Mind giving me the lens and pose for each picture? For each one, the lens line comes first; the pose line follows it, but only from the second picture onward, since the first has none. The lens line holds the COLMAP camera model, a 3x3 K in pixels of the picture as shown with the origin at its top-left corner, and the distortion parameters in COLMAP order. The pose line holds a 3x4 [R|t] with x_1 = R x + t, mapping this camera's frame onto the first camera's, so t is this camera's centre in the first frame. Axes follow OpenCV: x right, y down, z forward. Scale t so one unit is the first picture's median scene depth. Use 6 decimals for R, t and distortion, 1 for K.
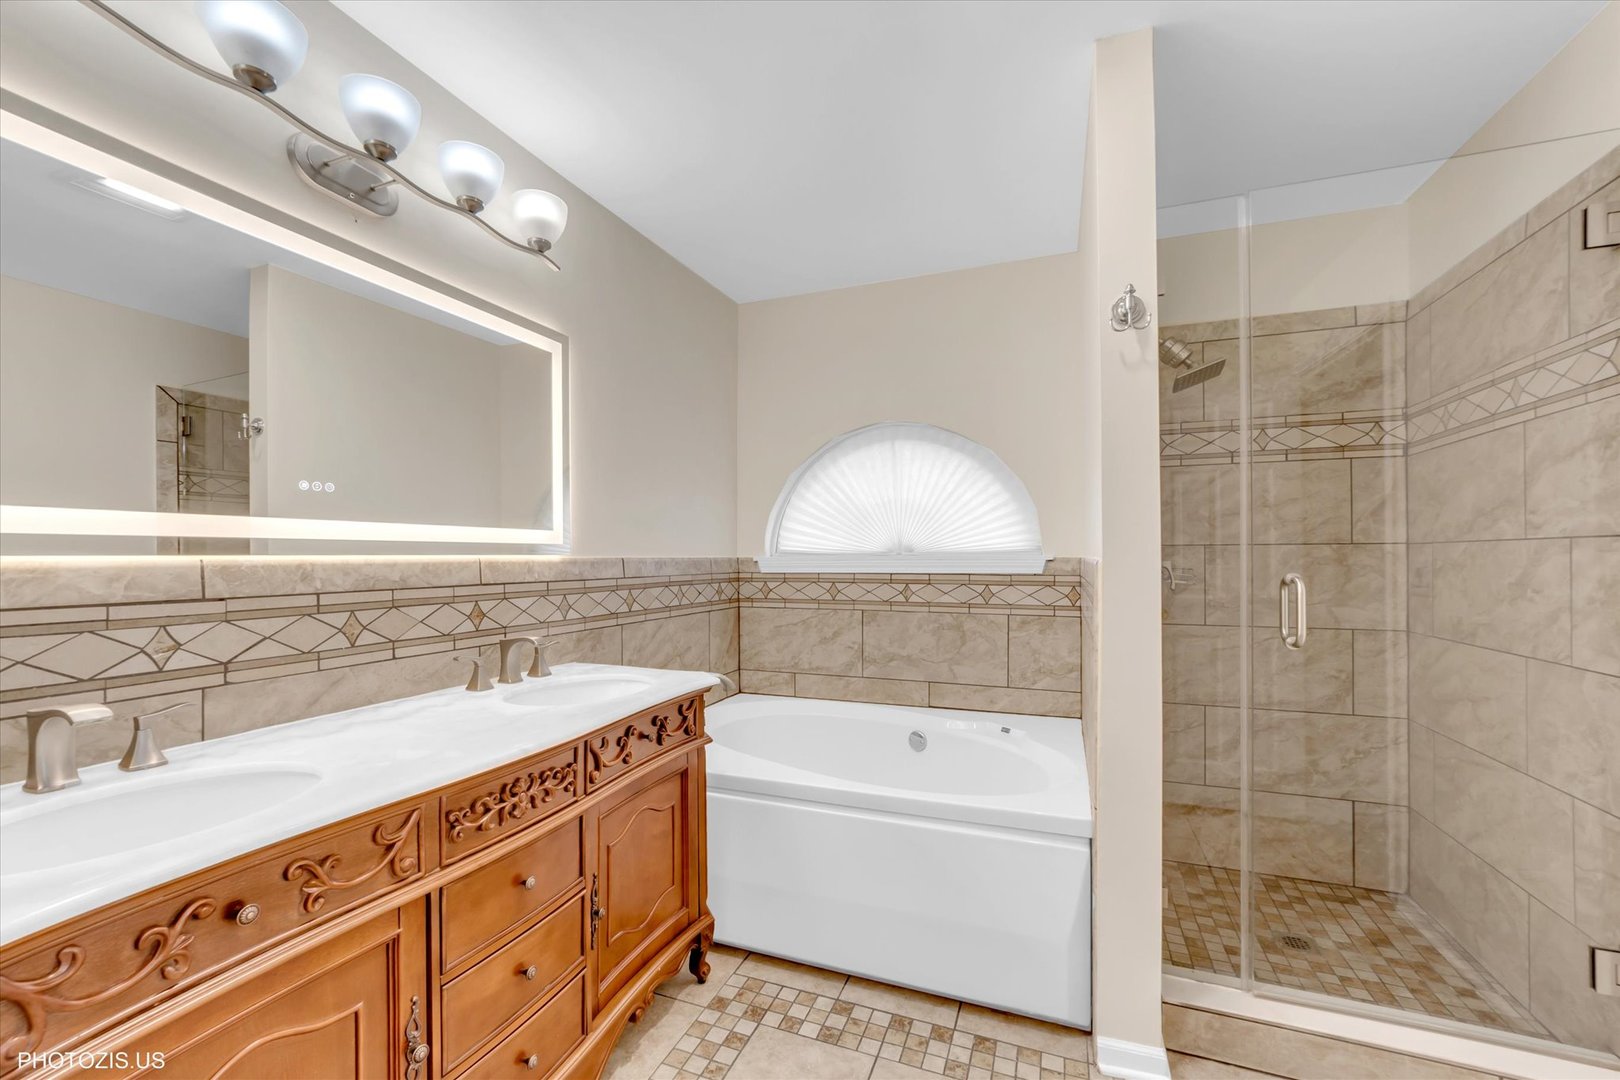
lens RADIAL K [[666.3, 0, 808.3], [0, 666.3, 557.7], [0, 0, 1]] dist [-0.018325, 0.009430]
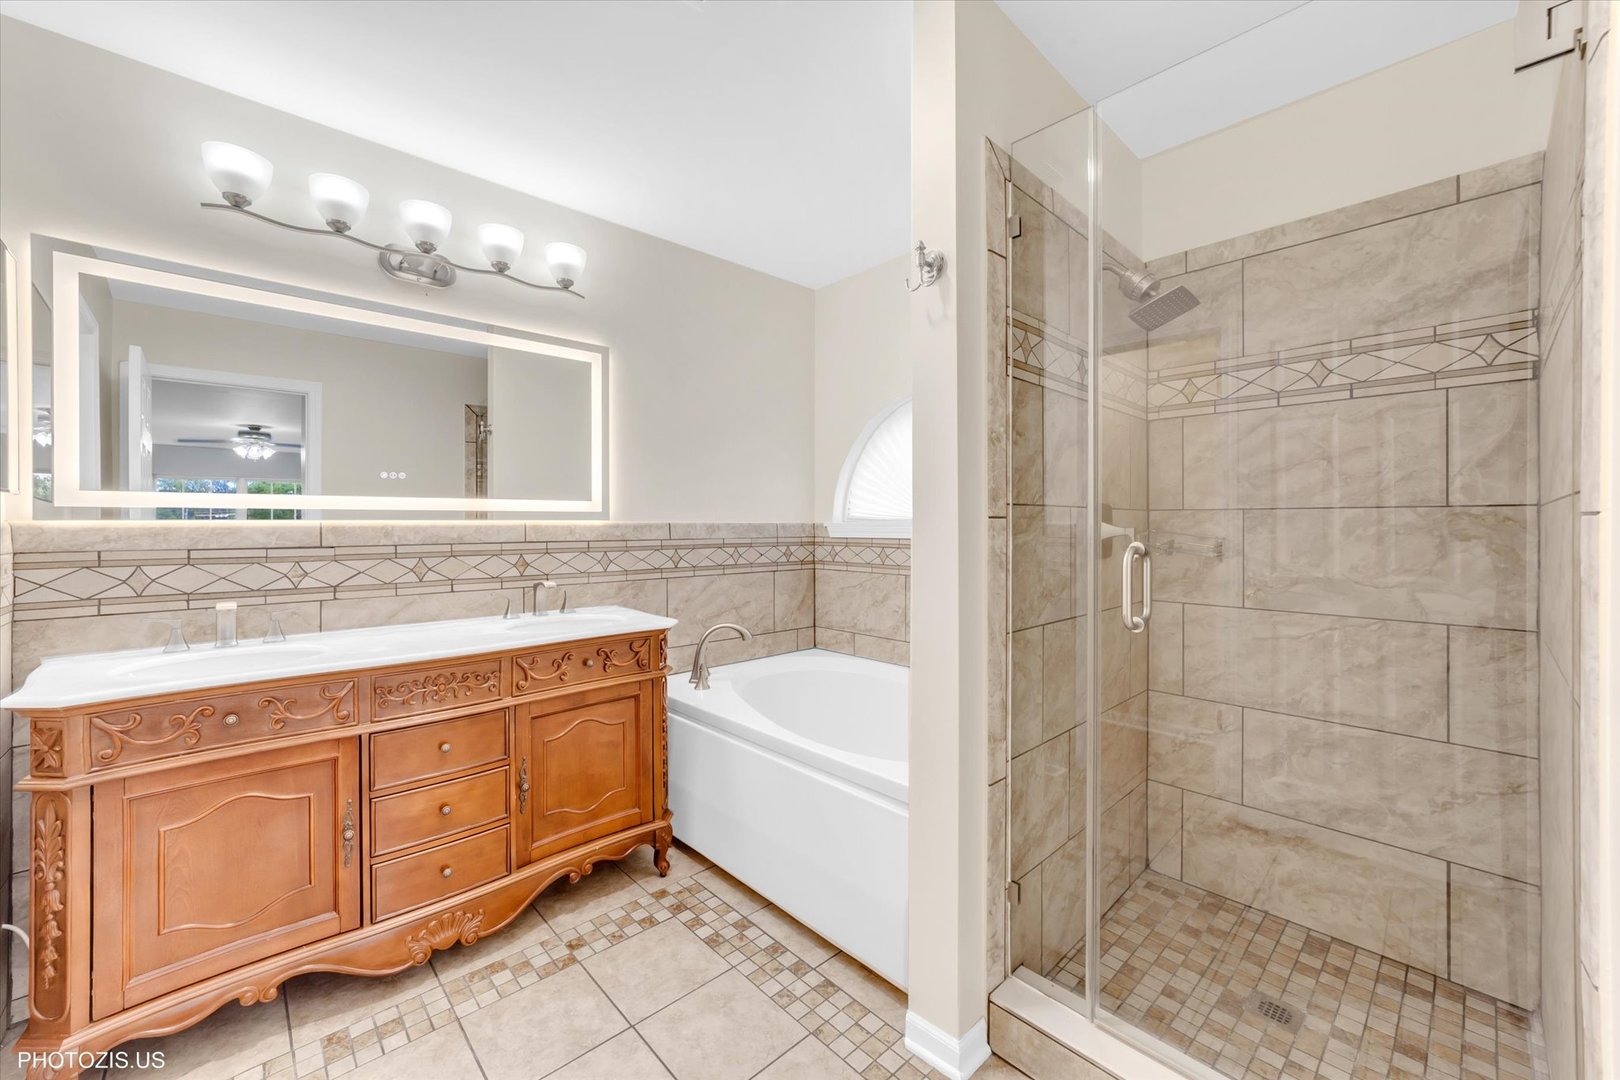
lens RADIAL K [[668.4, 0, 812.5], [0, 668.4, 525.1], [0, 0, 1]] dist [-0.016859, 0.009186]
pose [[0.893483, 0.004246, -0.449077, 0.564628], [-0.003180, 0.999990, 0.003128, -0.000334], [0.449085, -0.001367, 0.893488, 0.040182]]
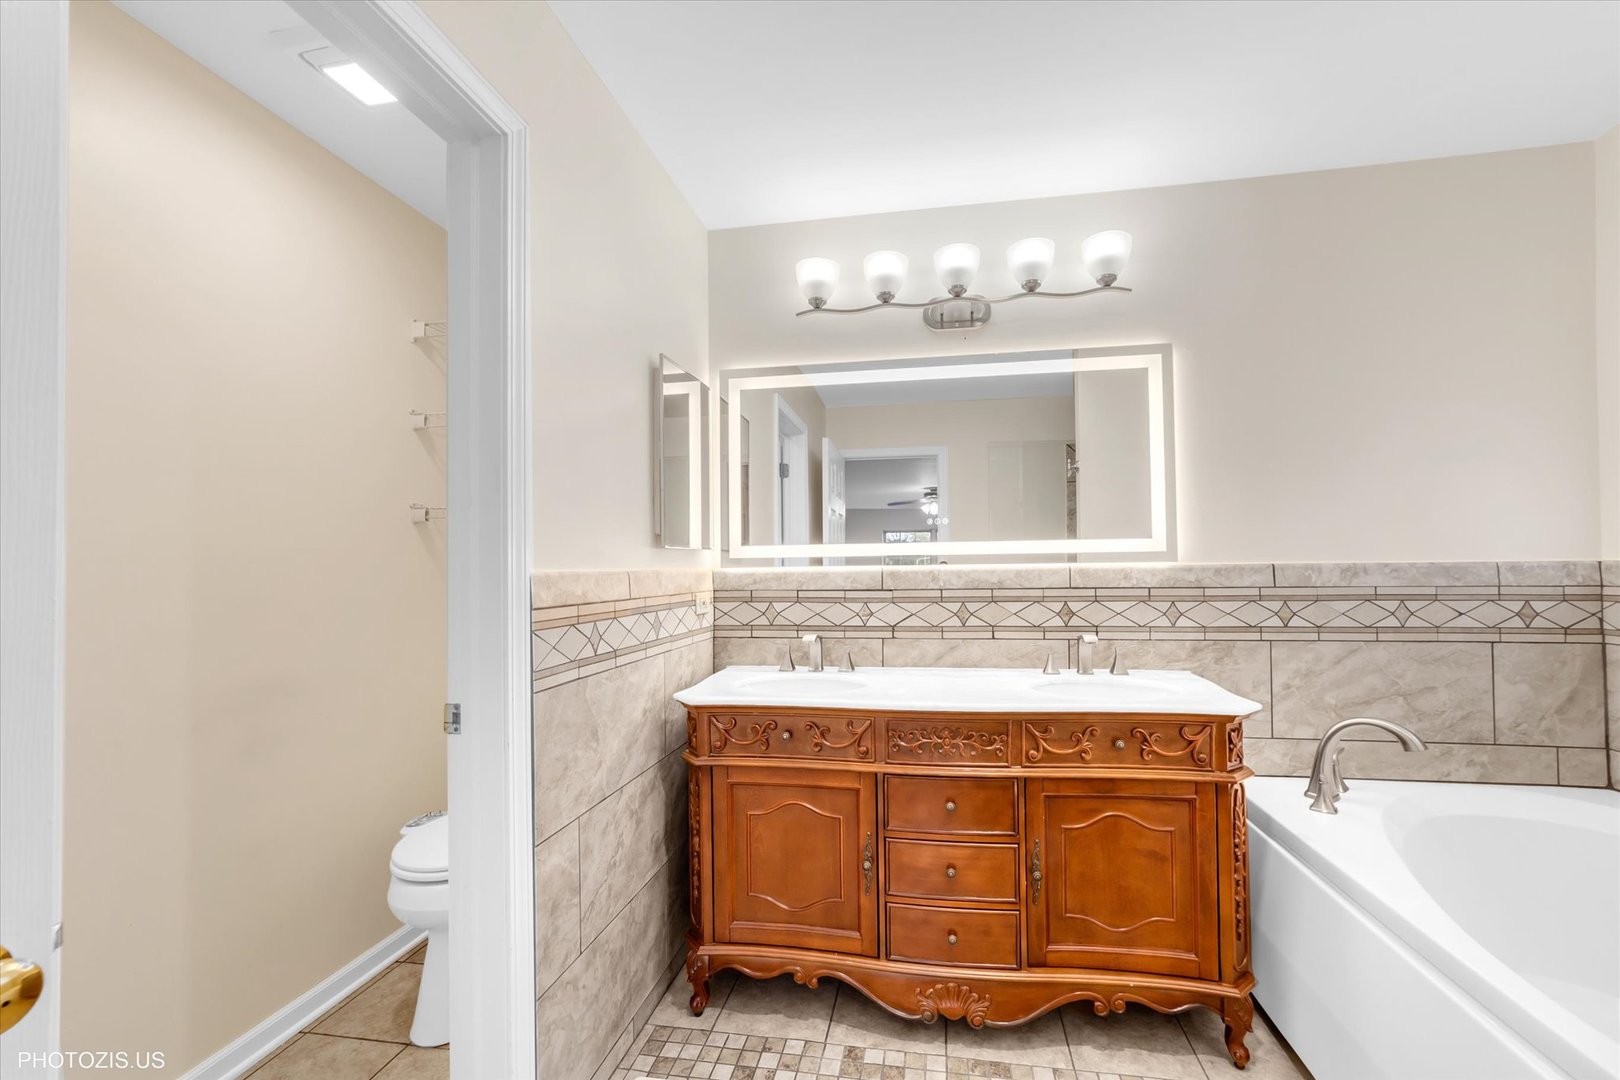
lens RADIAL K [[666.3, 0, 808.3], [0, 666.3, 557.7], [0, 0, 1]] dist [-0.018325, 0.009430]
pose [[0.175105, -0.012075, -0.984476, 0.528420], [0.009594, 0.999898, -0.010558, -0.005149], [0.984503, -0.007597, 0.175203, 0.287131]]
